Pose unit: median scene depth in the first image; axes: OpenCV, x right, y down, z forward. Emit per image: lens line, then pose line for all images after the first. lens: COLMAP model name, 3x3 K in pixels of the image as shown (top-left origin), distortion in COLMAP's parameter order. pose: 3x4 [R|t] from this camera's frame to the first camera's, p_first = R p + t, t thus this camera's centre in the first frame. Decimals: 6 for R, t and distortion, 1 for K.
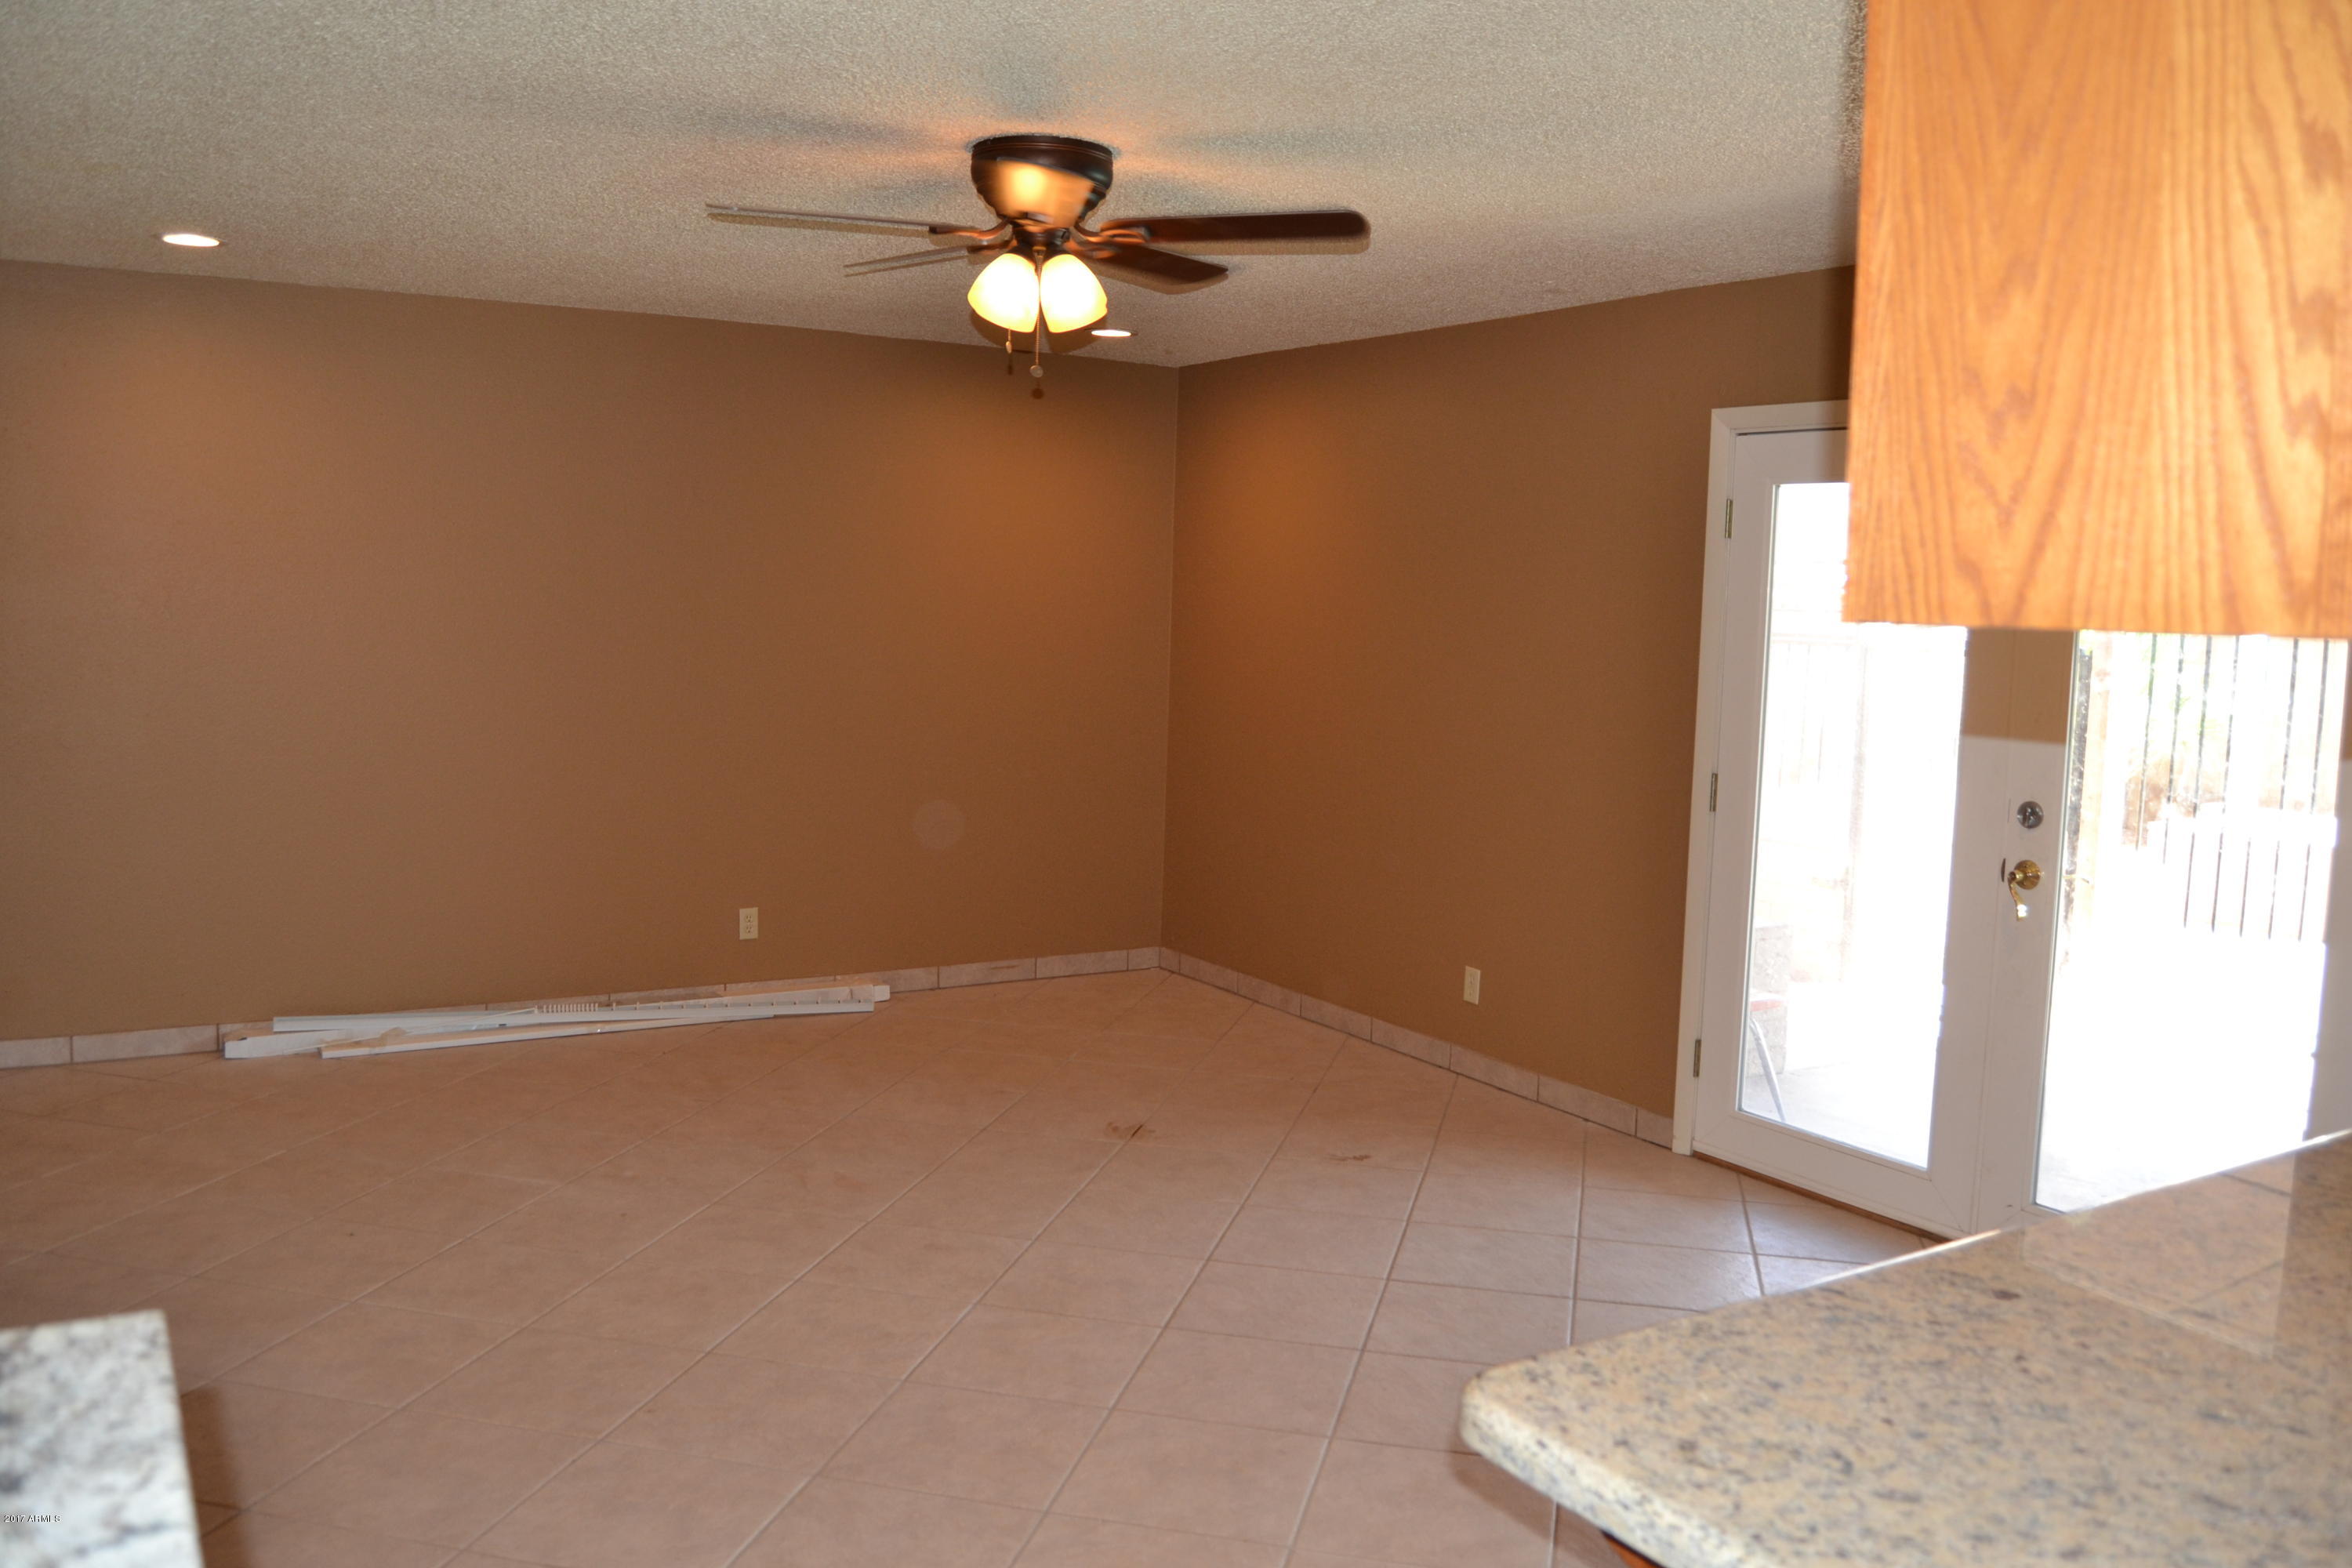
lens RADIAL K [[1865.1, 0, 1177.0], [0, 1865.1, 772.2], [0, 0, 1]] dist [-0.103926, 0.050914]
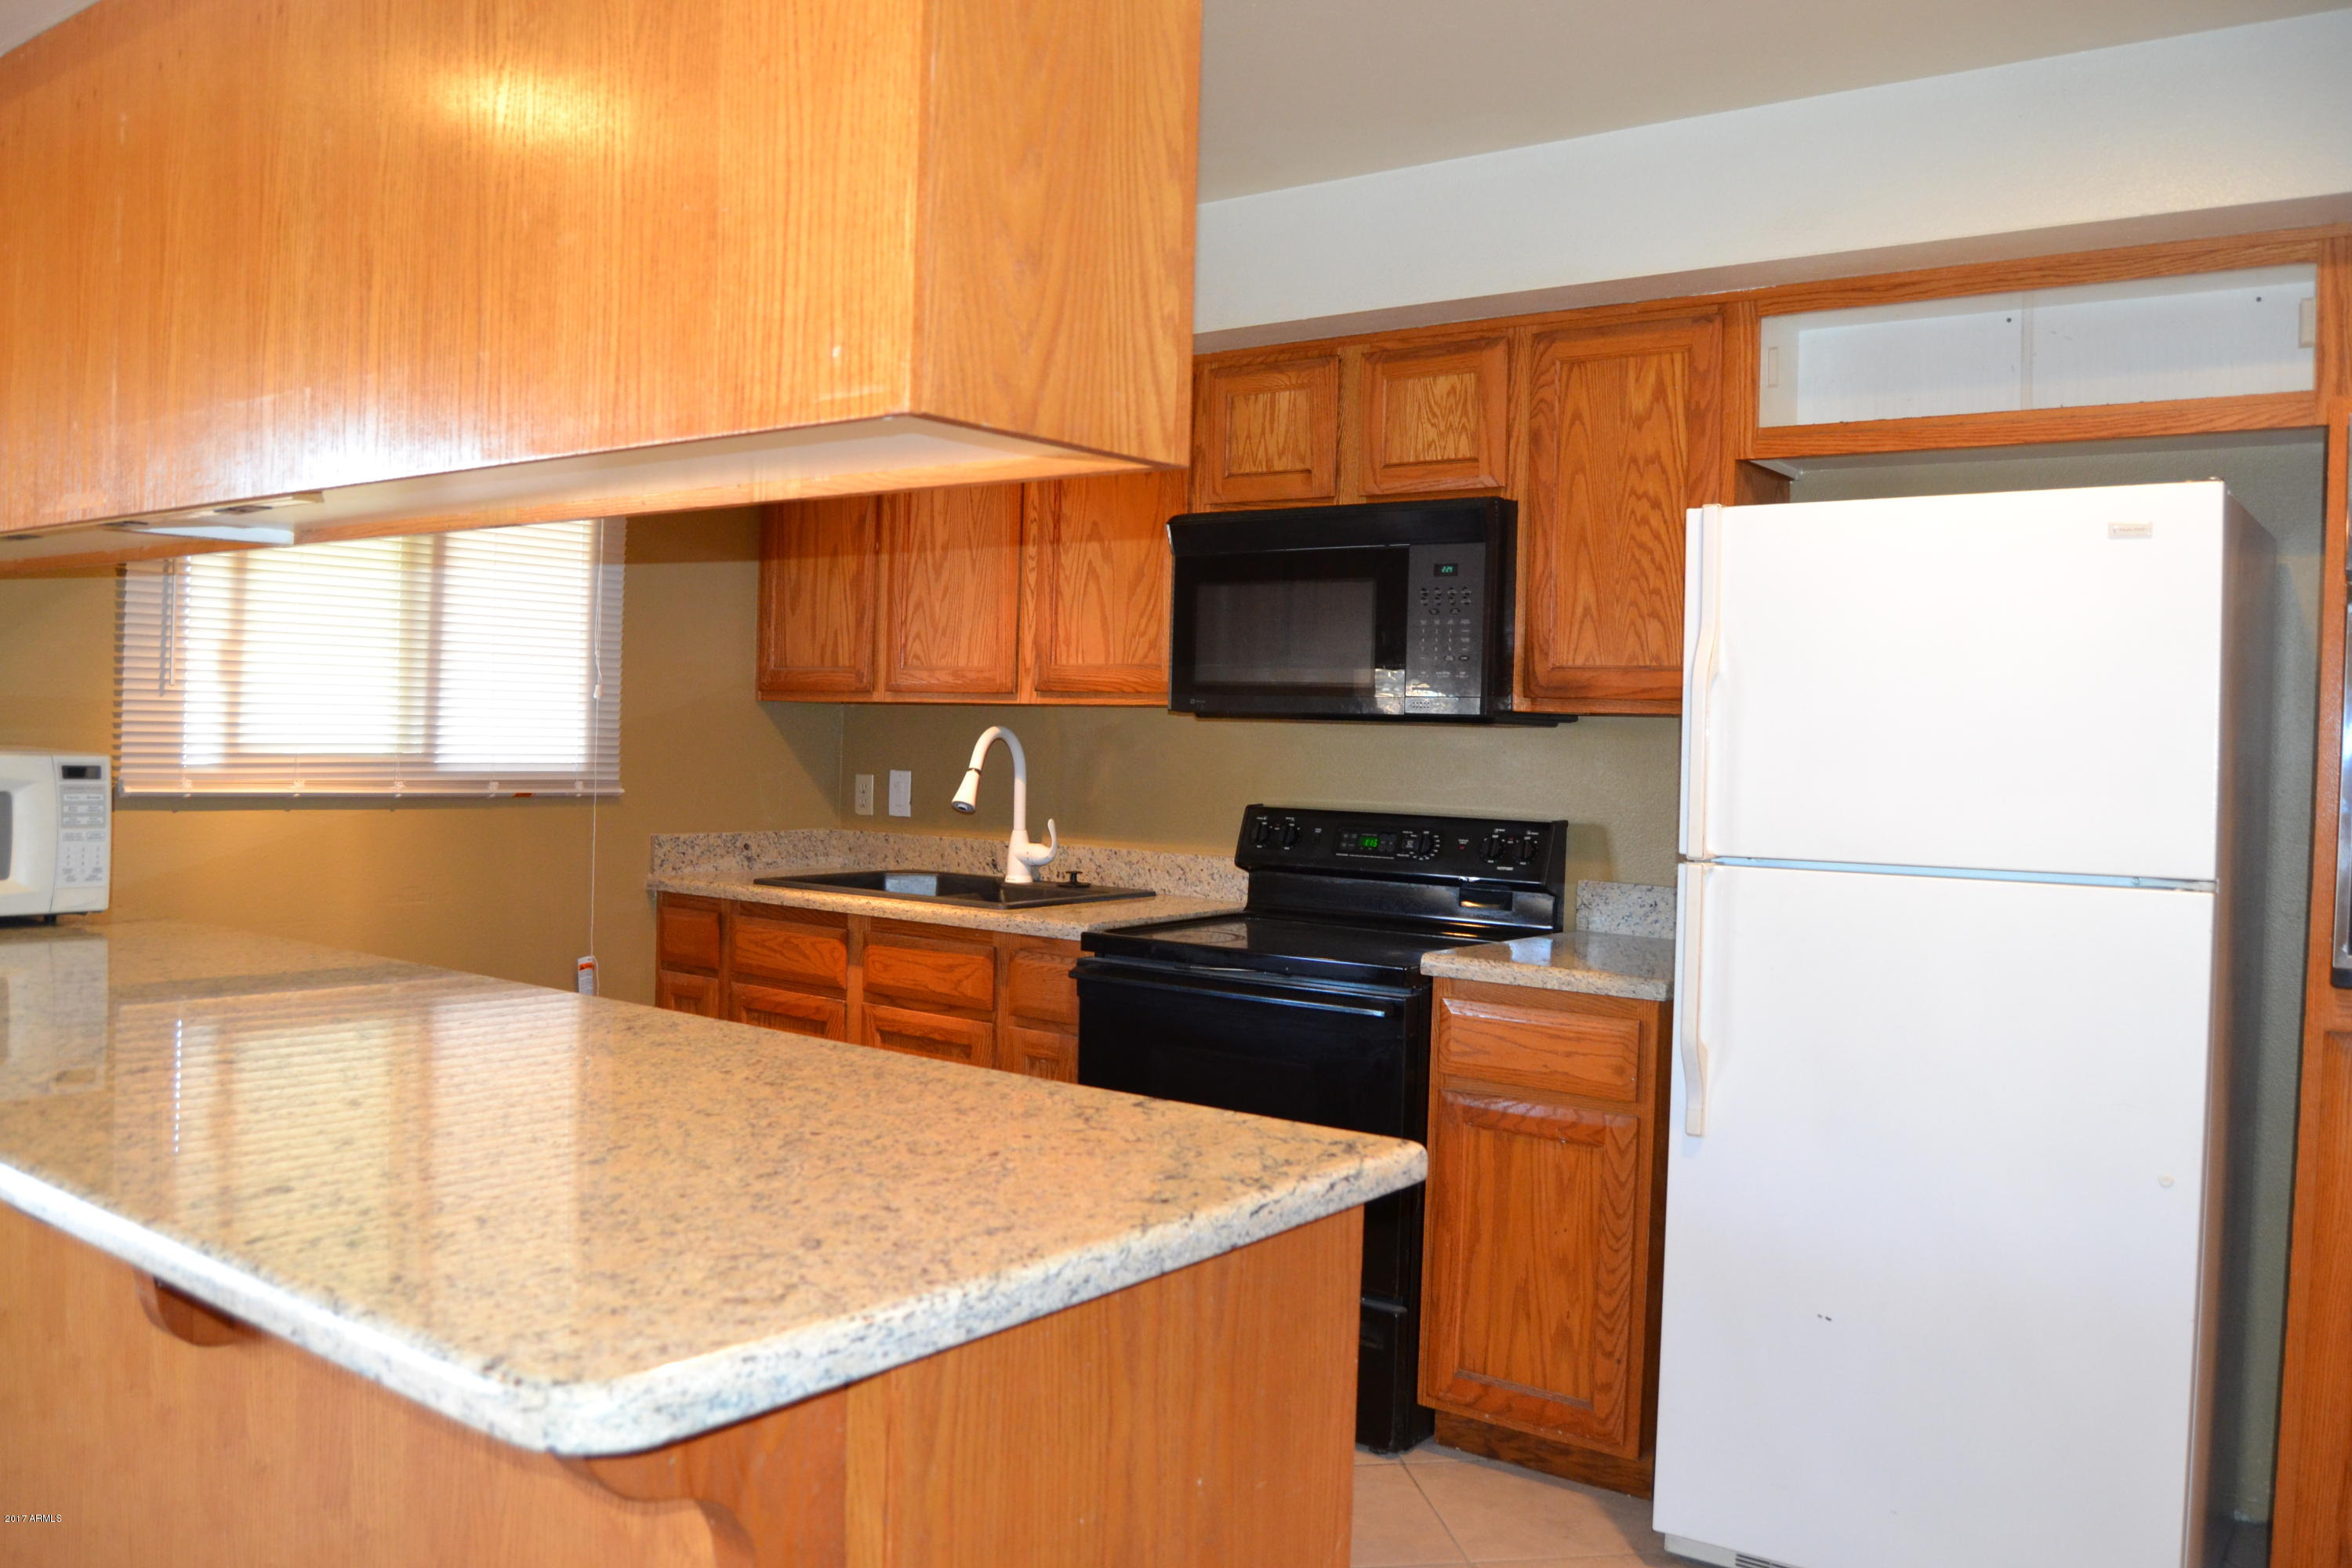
lens RADIAL K [[1865.1, 0, 1177.0], [0, 1865.1, 772.2], [0, 0, 1]] dist [-0.103926, 0.050914]
pose [[-0.365561, -0.056176, 0.929091, -0.848481], [0.052616, 0.995334, 0.080884, 0.059987], [-0.929299, 0.078453, -0.360899, 1.478933]]
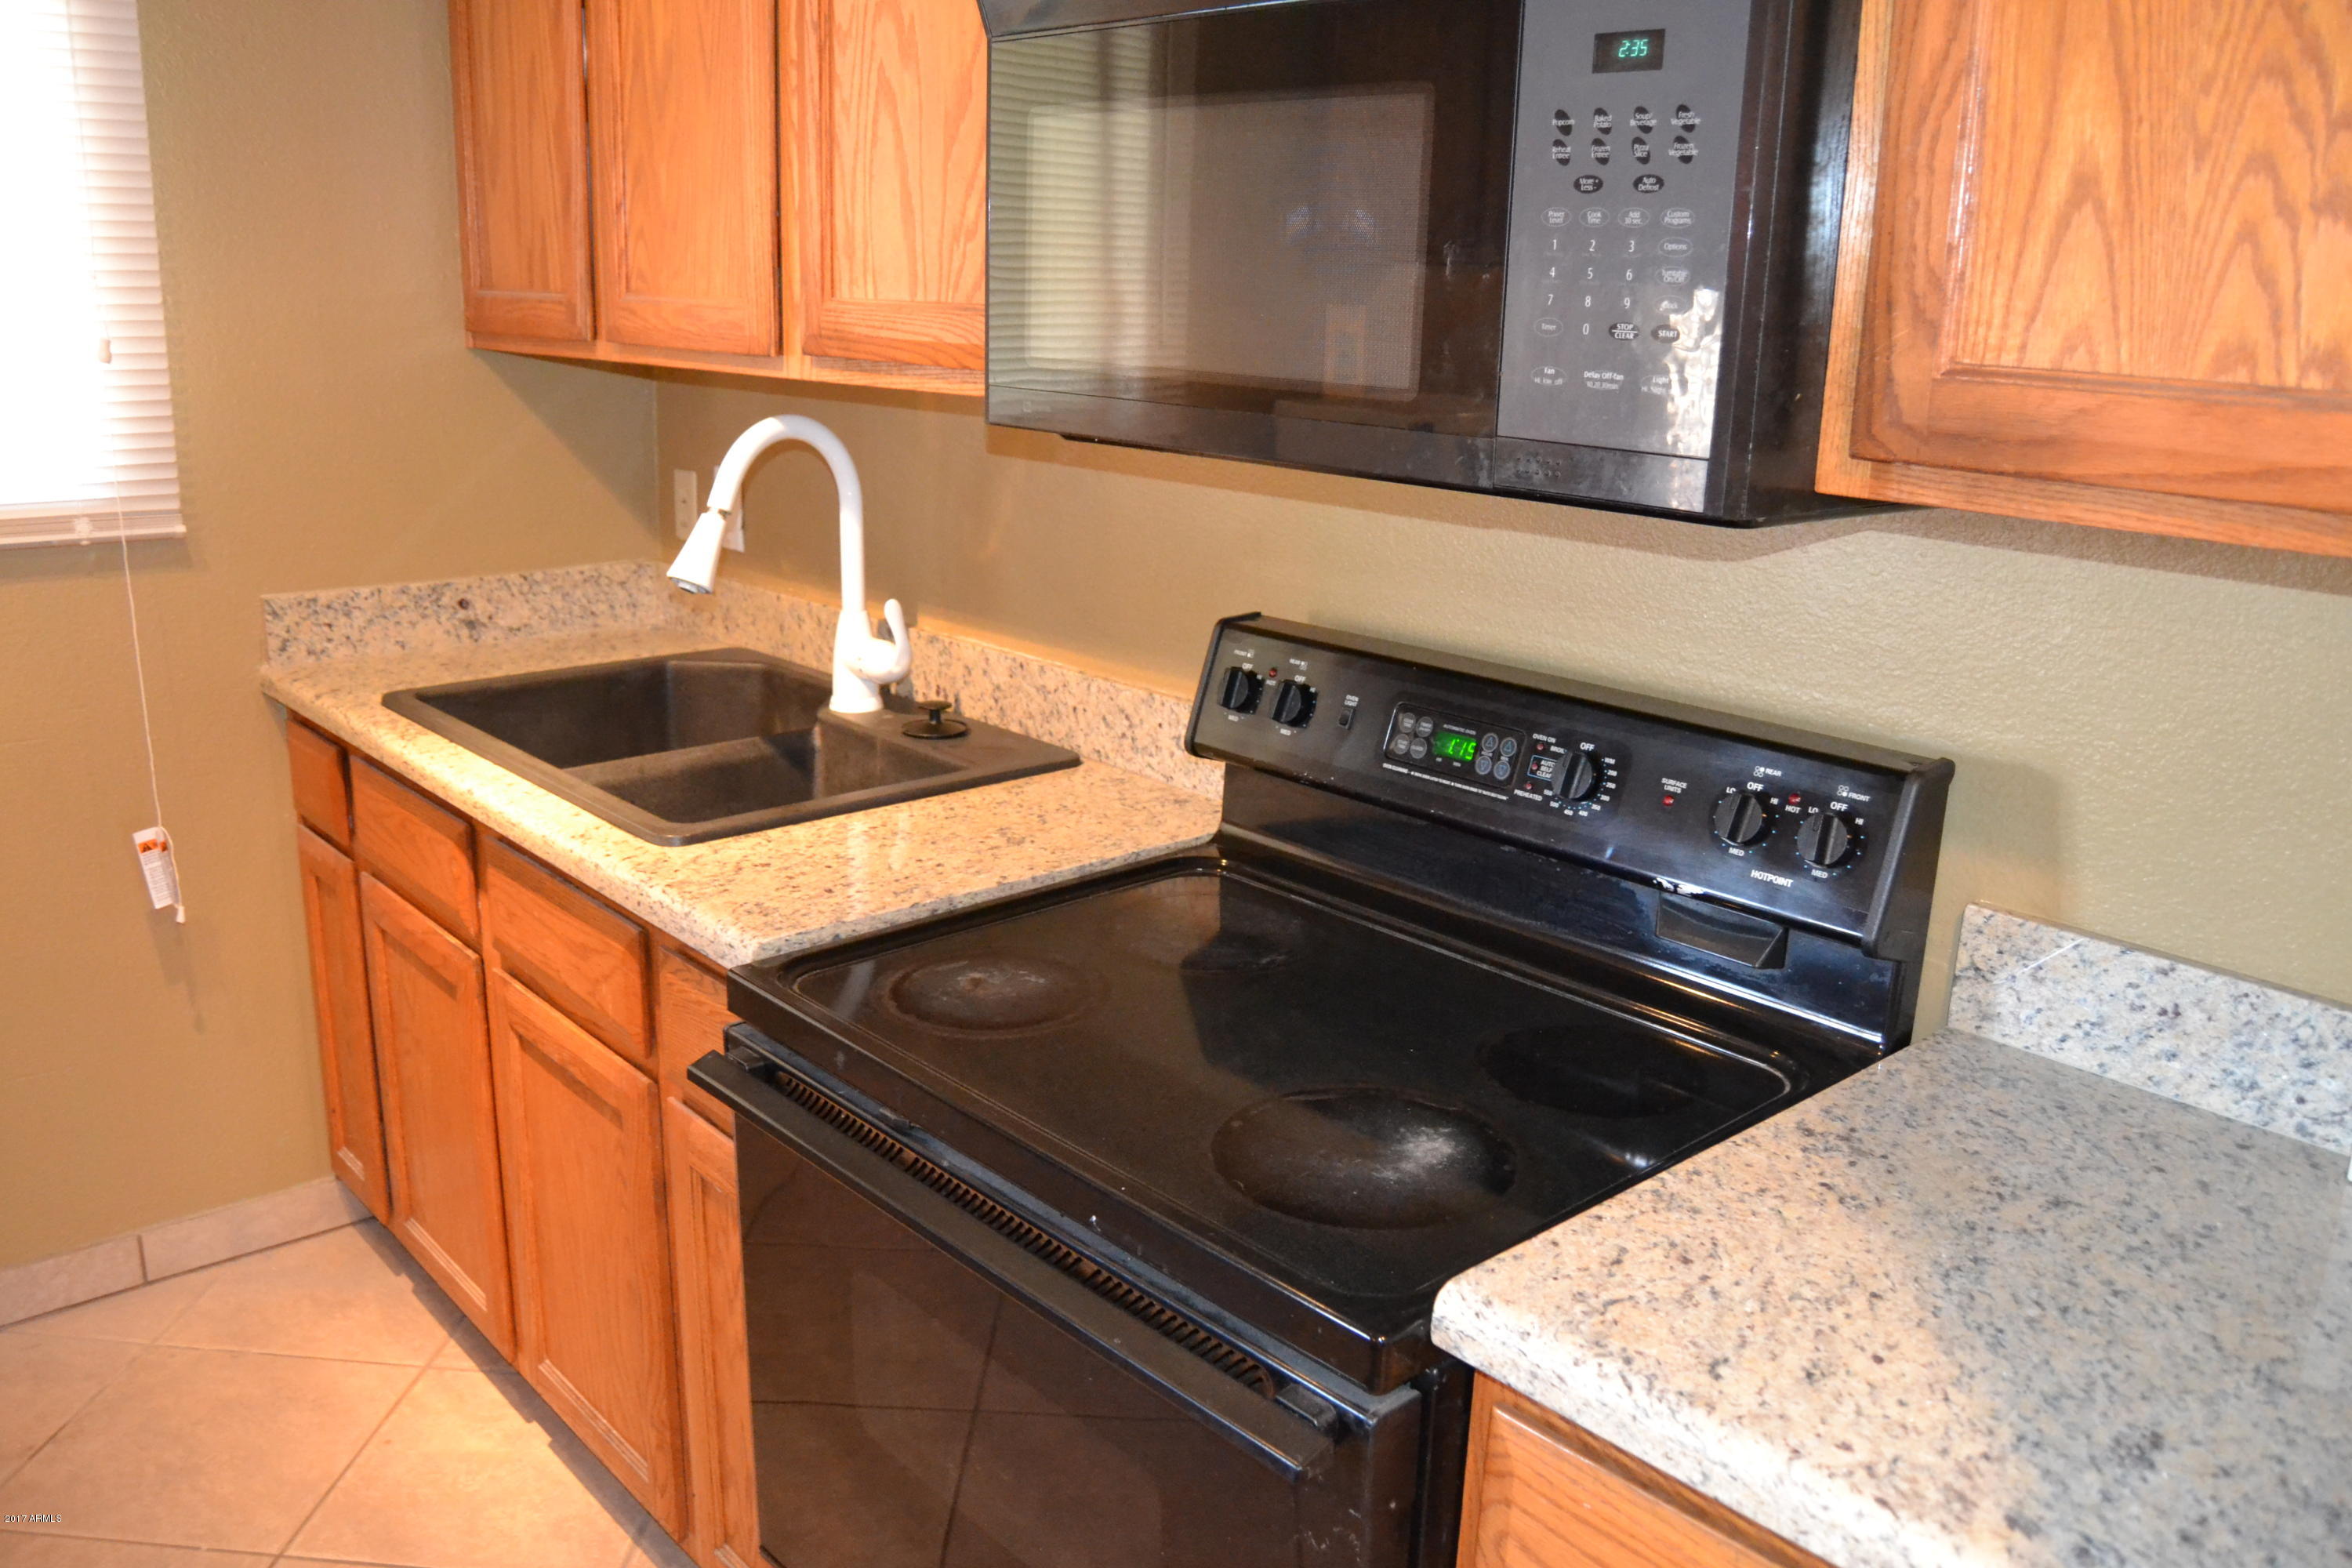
lens RADIAL K [[1865.1, 0, 1177.0], [0, 1865.1, 772.2], [0, 0, 1]] dist [-0.103926, 0.050914]
pose [[-0.184361, -0.284801, 0.940691, 1.176190], [0.061906, 0.951832, 0.300306, 0.056953], [-0.980907, 0.113599, -0.157849, 0.175166]]
